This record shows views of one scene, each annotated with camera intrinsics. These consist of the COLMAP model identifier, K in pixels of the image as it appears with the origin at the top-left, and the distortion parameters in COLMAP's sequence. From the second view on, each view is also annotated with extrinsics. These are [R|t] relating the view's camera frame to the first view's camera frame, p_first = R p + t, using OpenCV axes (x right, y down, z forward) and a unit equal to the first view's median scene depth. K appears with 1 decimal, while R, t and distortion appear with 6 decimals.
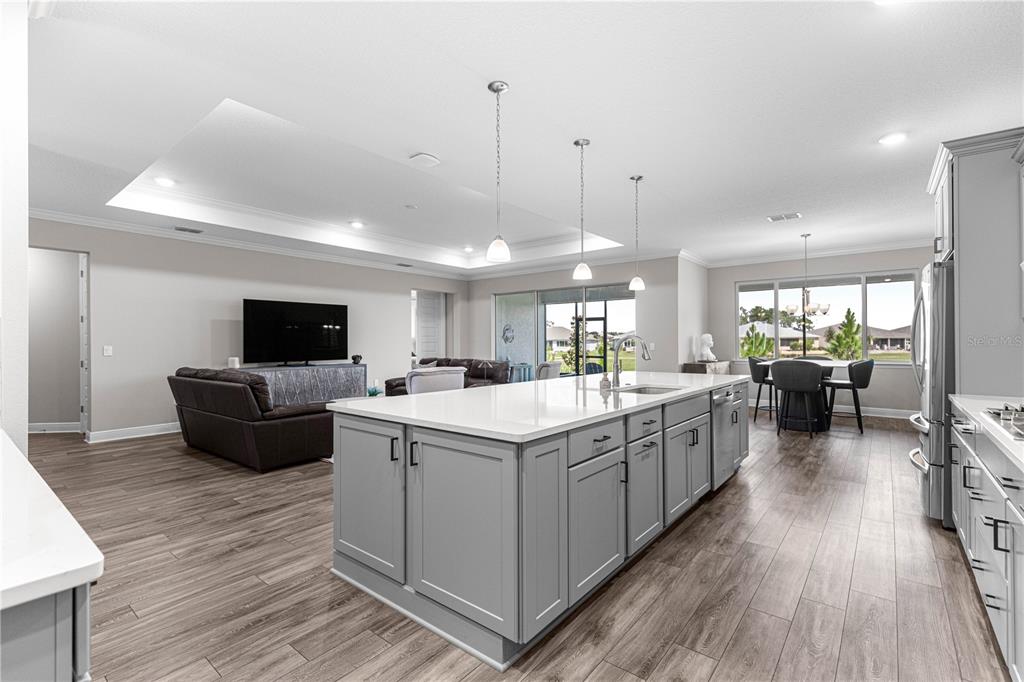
lens RADIAL K [[465.4, 0, 506.6], [0, 465.4, 341.0], [0, 0, 1]] dist [0.008913, -0.001021]
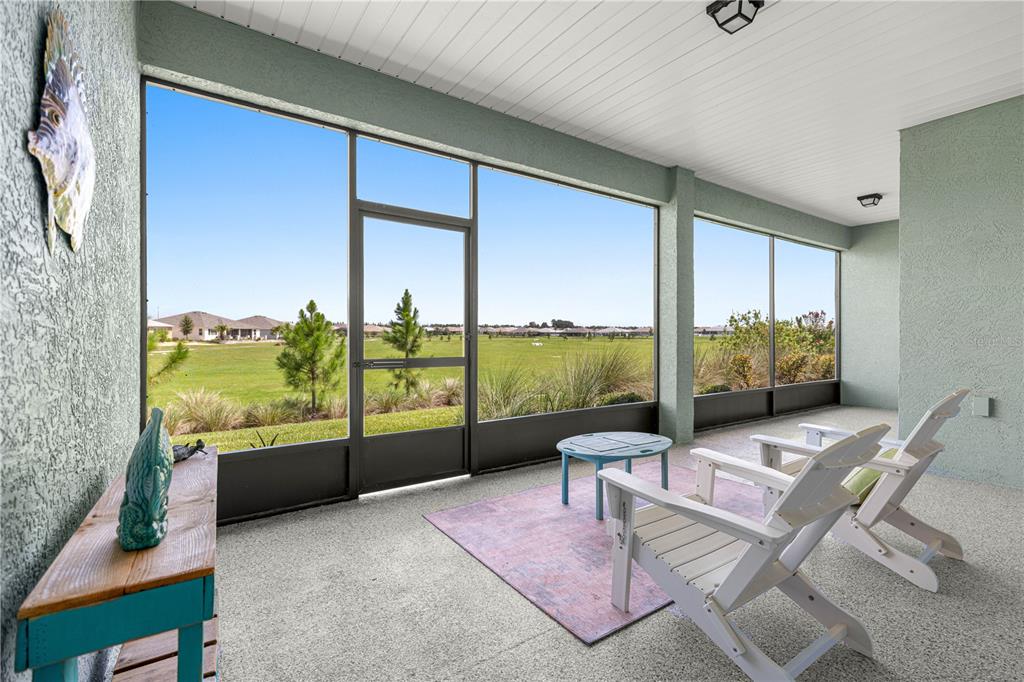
lens RADIAL K [[465.4, 0, 518.2], [0, 465.4, 339.6], [0, 0, 1]] dist [0.008913, -0.001021]
pose [[0.270171, -0.010619, 0.962754, -0.007789], [-0.004165, 0.999917, 0.012198, 0.002502], [-0.962803, -0.007306, 0.270105, 0.133711]]
